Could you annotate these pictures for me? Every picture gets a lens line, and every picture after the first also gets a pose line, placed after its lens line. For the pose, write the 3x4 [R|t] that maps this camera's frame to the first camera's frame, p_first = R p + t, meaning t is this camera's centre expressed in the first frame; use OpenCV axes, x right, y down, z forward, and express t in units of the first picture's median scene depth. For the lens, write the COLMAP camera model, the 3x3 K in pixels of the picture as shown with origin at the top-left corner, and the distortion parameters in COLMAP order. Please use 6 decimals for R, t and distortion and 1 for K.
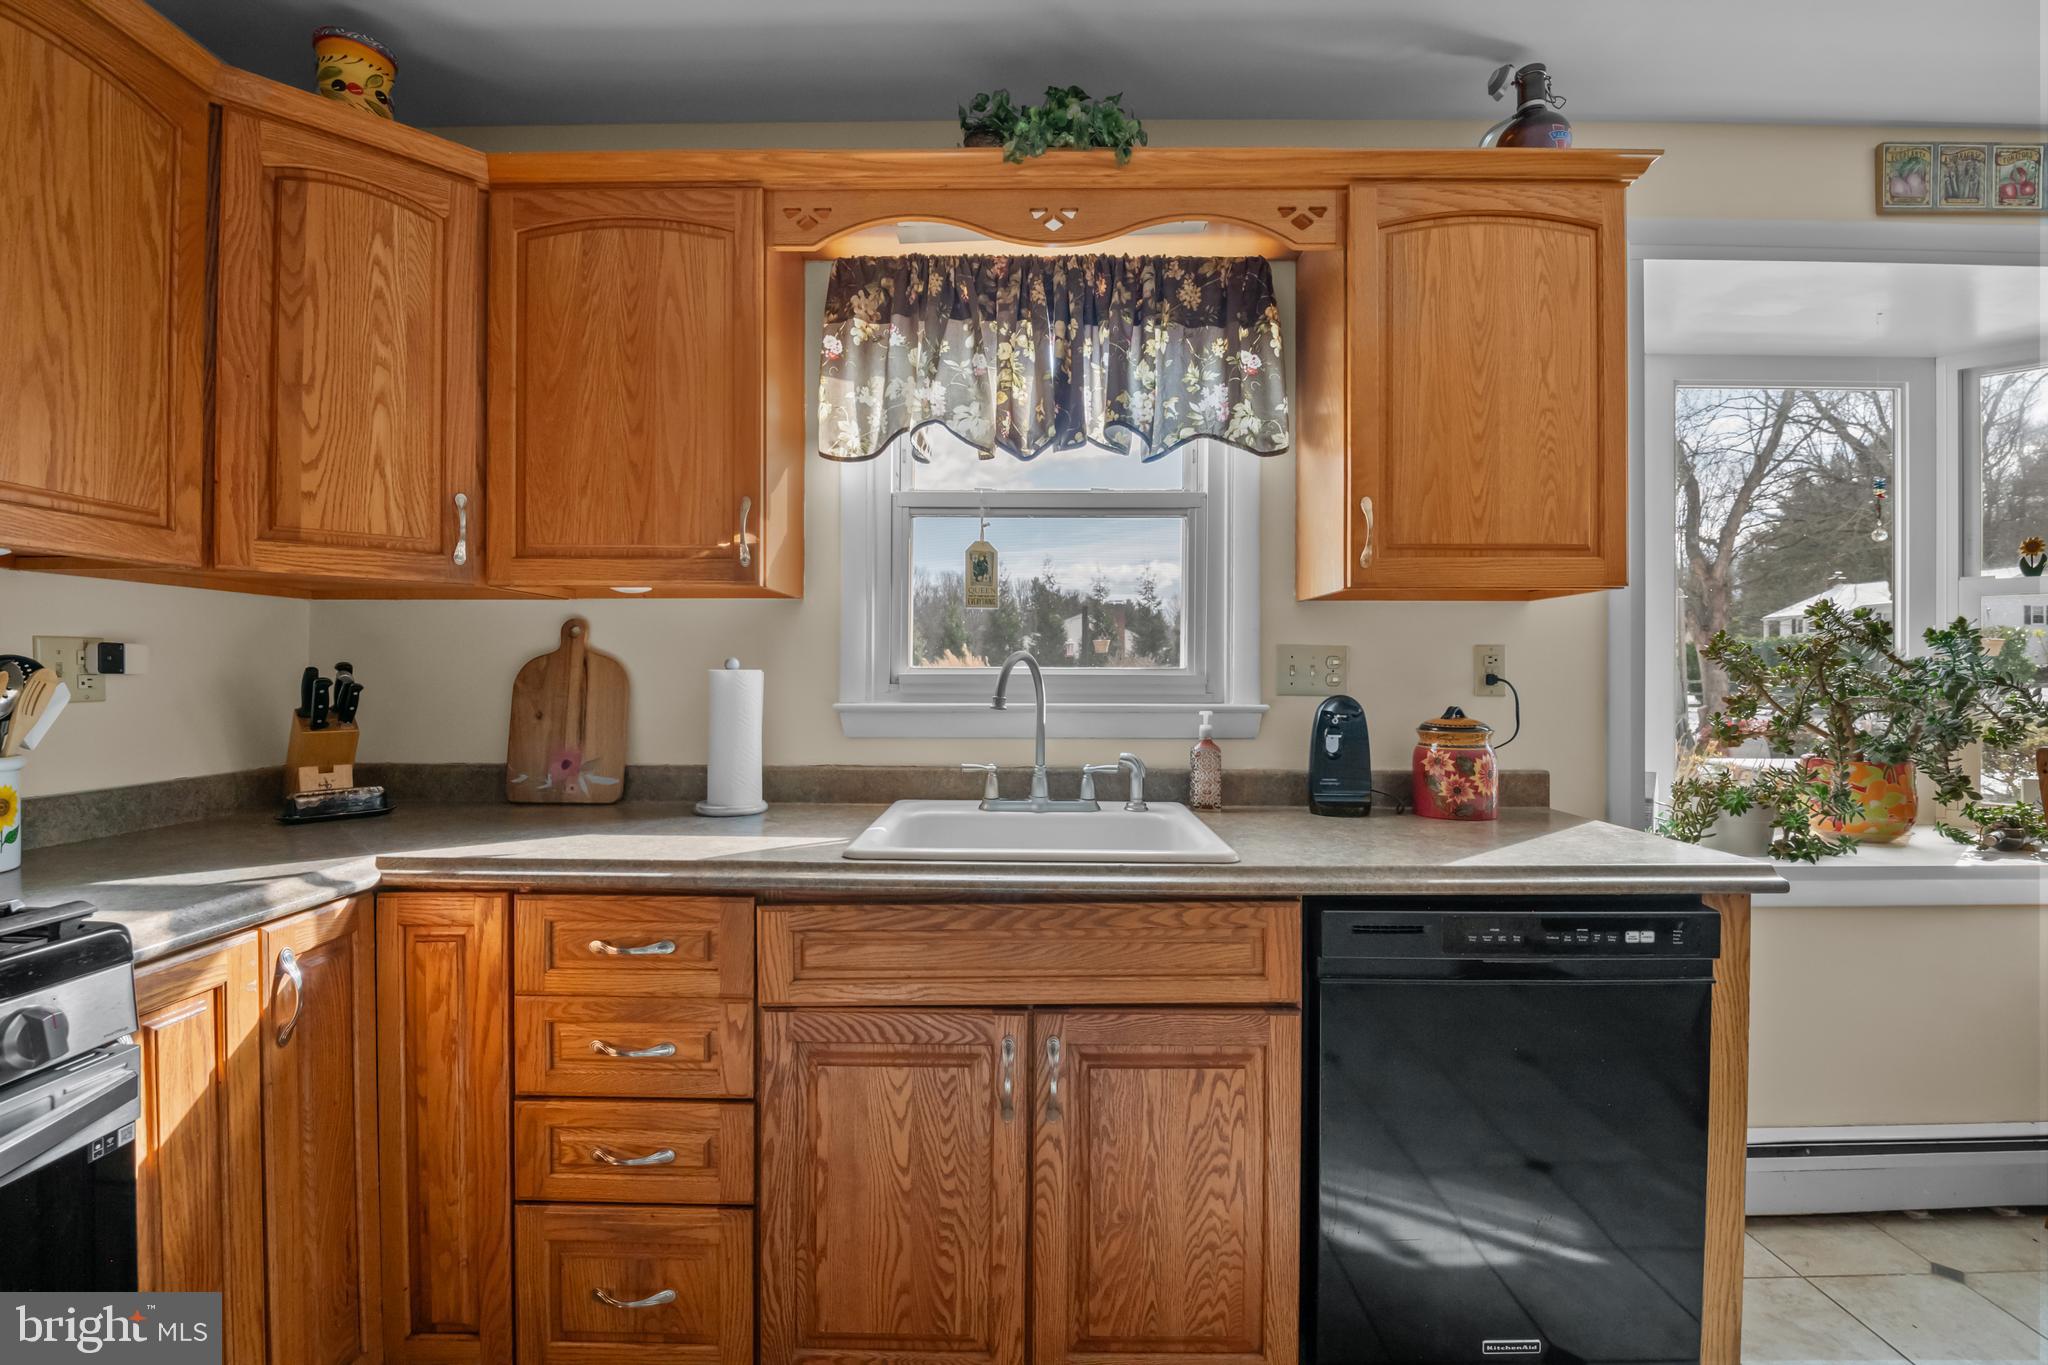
lens RADIAL K [[878.5, 0, 1026.4], [0, 878.5, 674.8], [0, 0, 1]] dist [-0.009130, -0.006023]
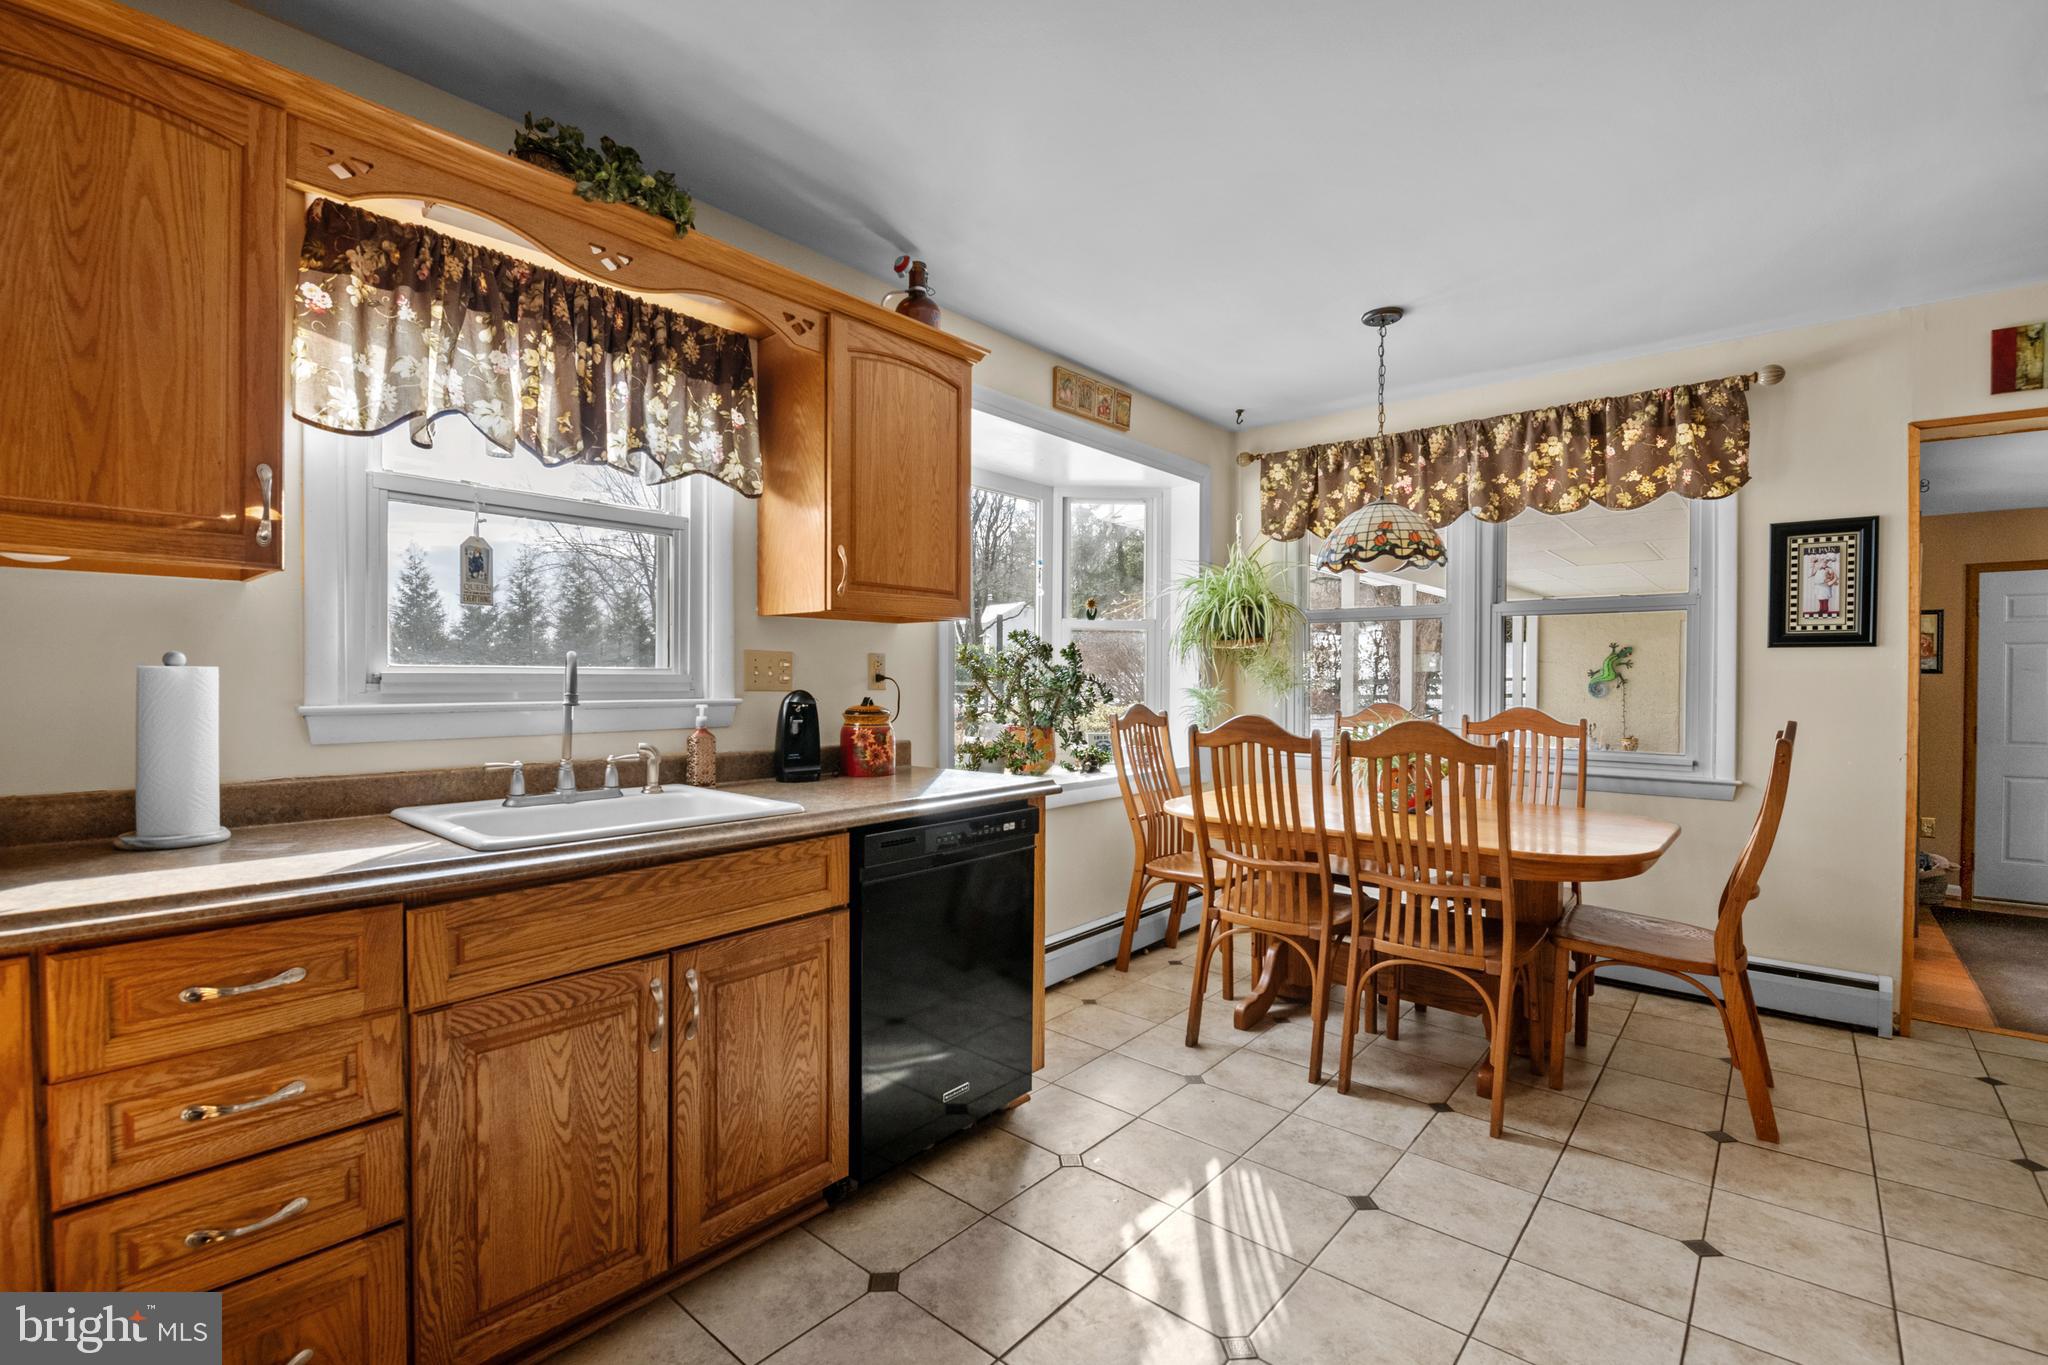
lens RADIAL K [[878.5, 0, 1002.1], [0, 878.5, 690.5], [0, 0, 1]] dist [-0.009130, -0.006023]
pose [[0.659933, -0.011050, 0.751243, -0.483418], [-0.001599, 0.999869, 0.016112, 0.003089], [-0.751322, -0.011834, 0.659829, -0.104046]]
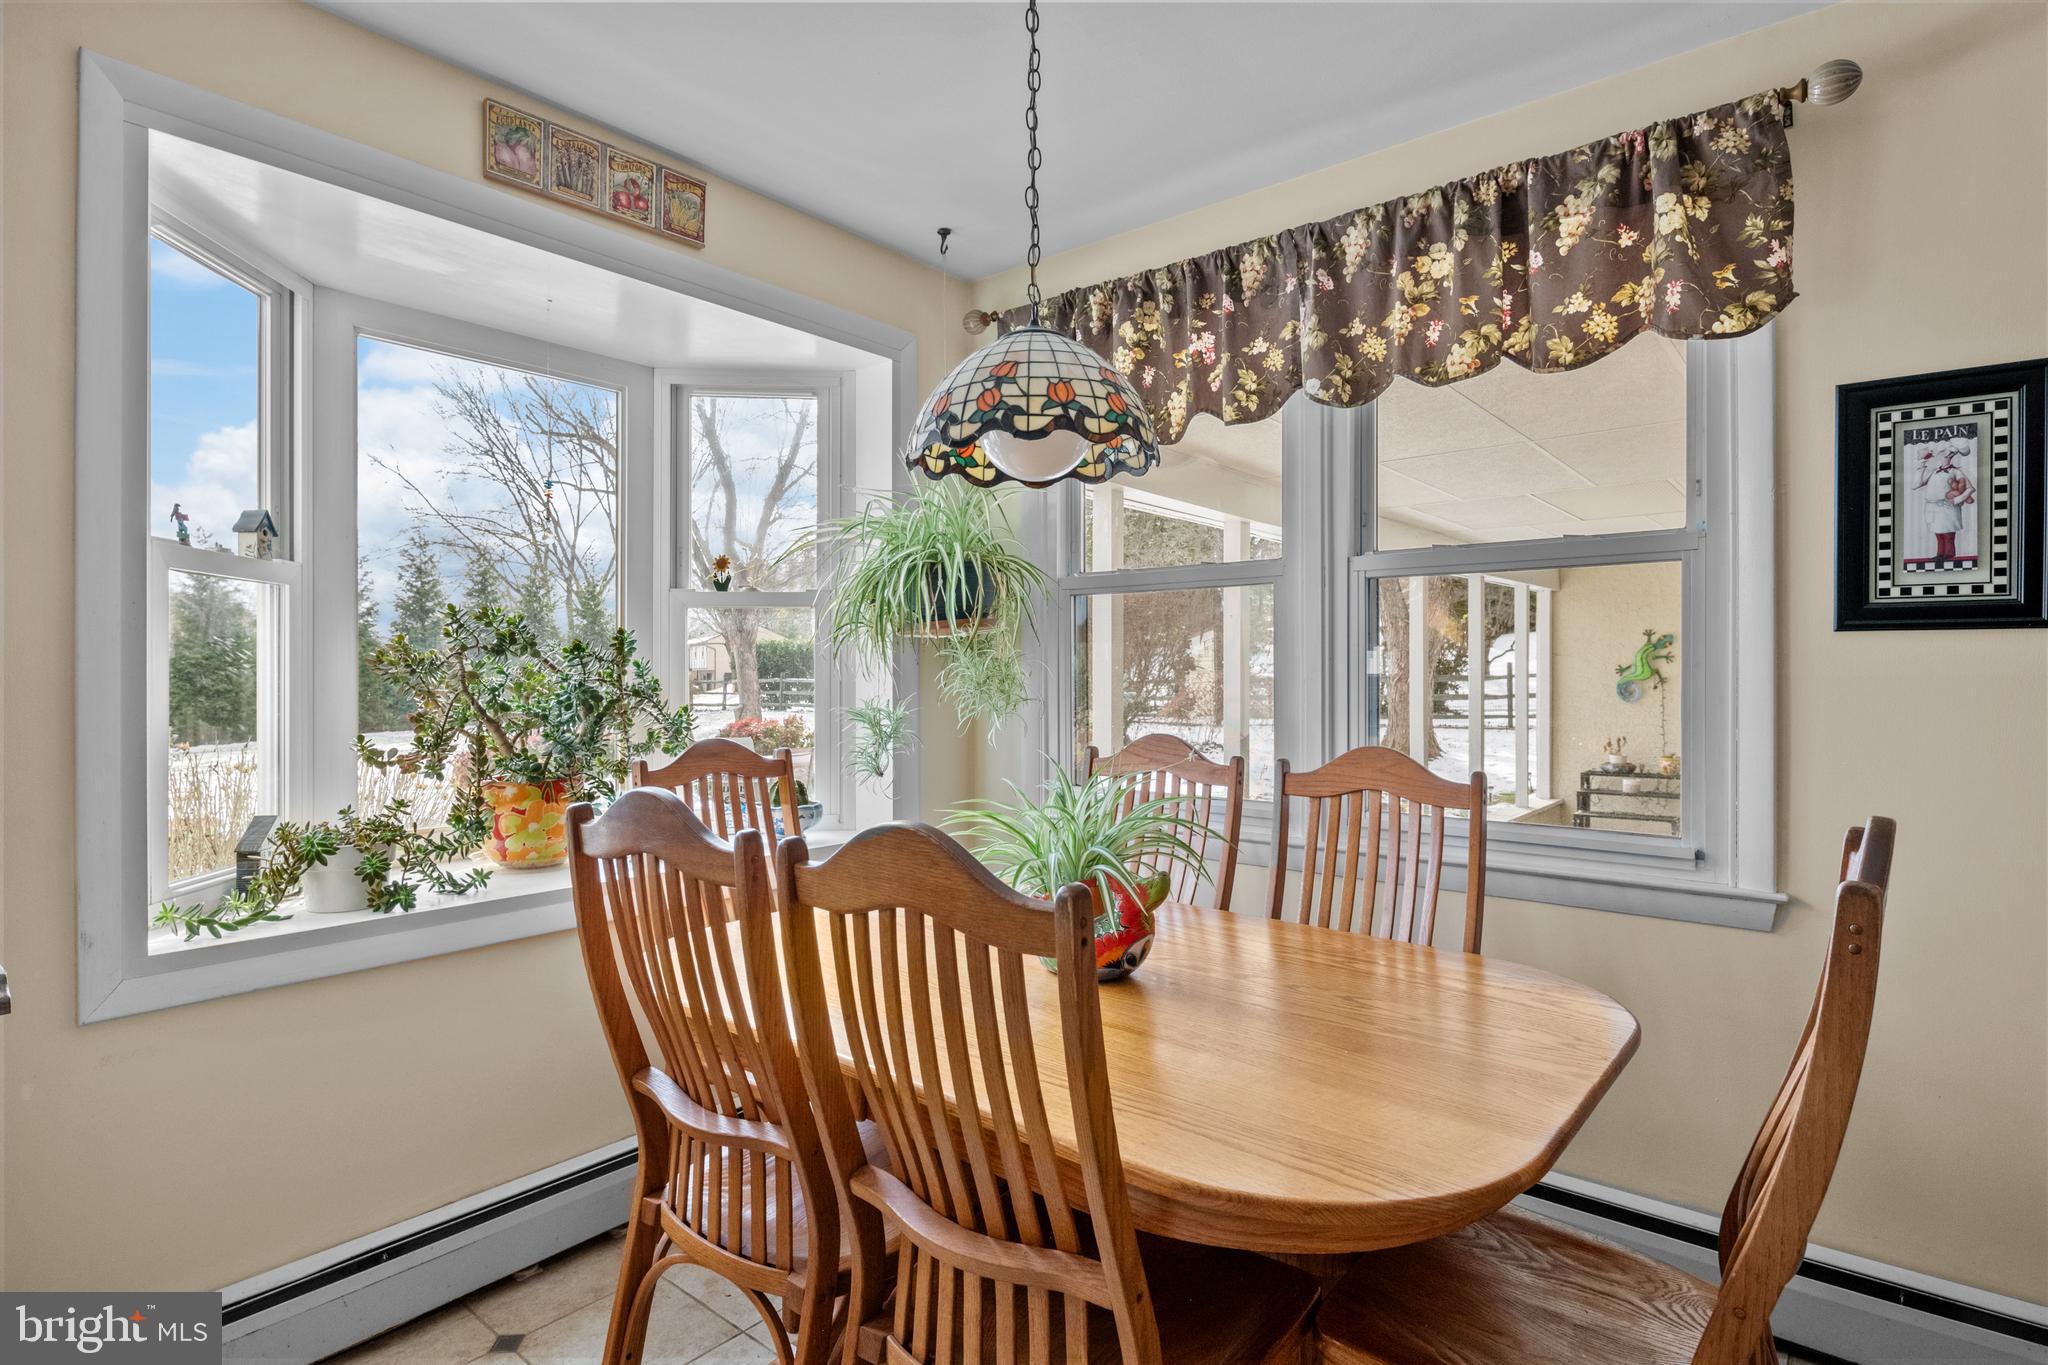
lens RADIAL K [[1044.9, 0, 987.1], [0, 1044.9, 678.4], [0, 0, 1]] dist [0.000186, -0.006188]
pose [[0.639358, -0.005560, 0.768889, 0.582134], [0.002619, 0.999984, 0.005054, -0.019407], [-0.768905, -0.001218, 0.639362, -0.123314]]
